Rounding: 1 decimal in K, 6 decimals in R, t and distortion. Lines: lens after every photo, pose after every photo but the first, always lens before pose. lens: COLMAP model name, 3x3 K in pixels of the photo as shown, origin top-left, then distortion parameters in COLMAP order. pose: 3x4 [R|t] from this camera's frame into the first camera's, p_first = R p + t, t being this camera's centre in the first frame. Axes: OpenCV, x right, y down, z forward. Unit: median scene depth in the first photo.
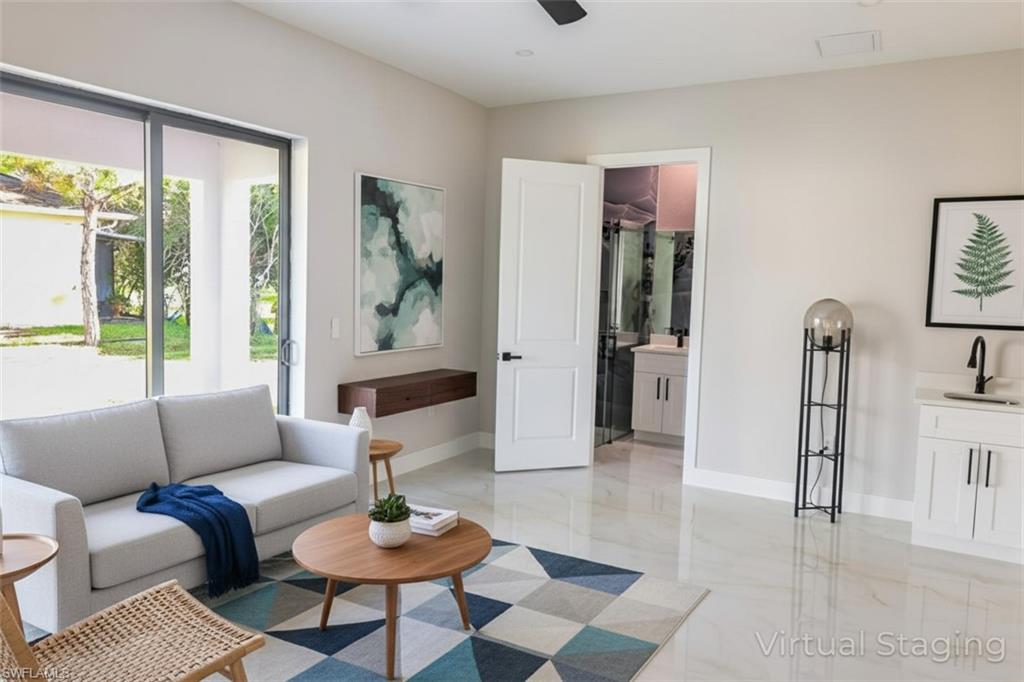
lens RADIAL K [[703.7, 0, 512.0], [0, 703.7, 341.0], [0, 0, 1]] dist [-0.007723, -0.003735]
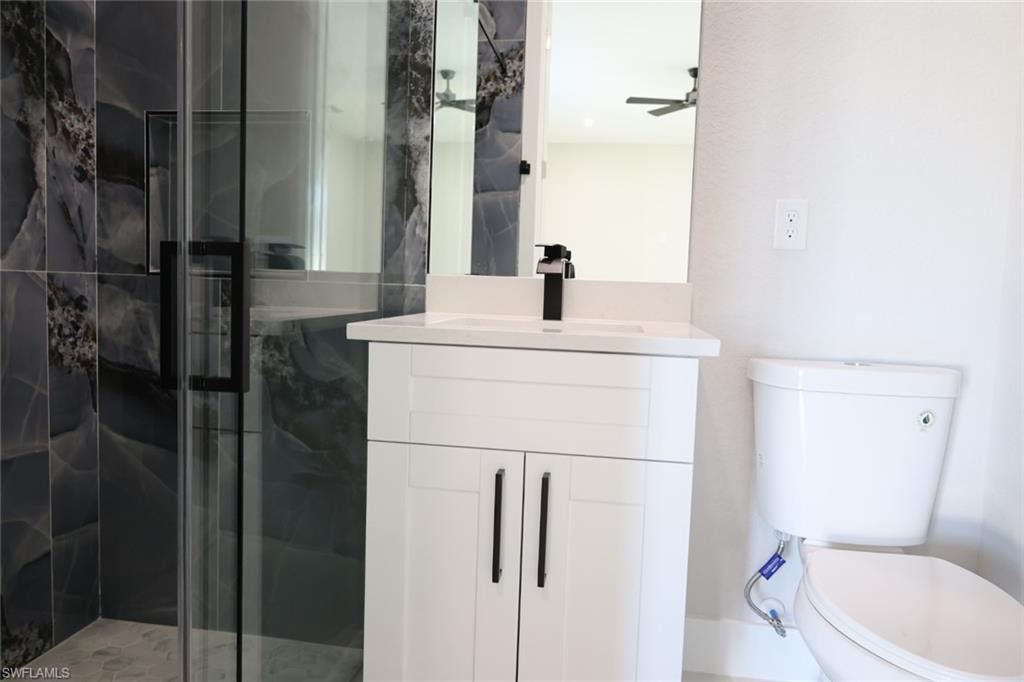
lens RADIAL K [[703.7, 0, 512.0], [0, 703.7, 341.0], [0, 0, 1]] dist [-0.007723, -0.003735]
pose [[0.922025, -0.013309, 0.386902, 0.130237], [0.011470, 0.999909, 0.007061, 0.013799], [-0.386961, -0.002073, 0.922094, 0.775244]]
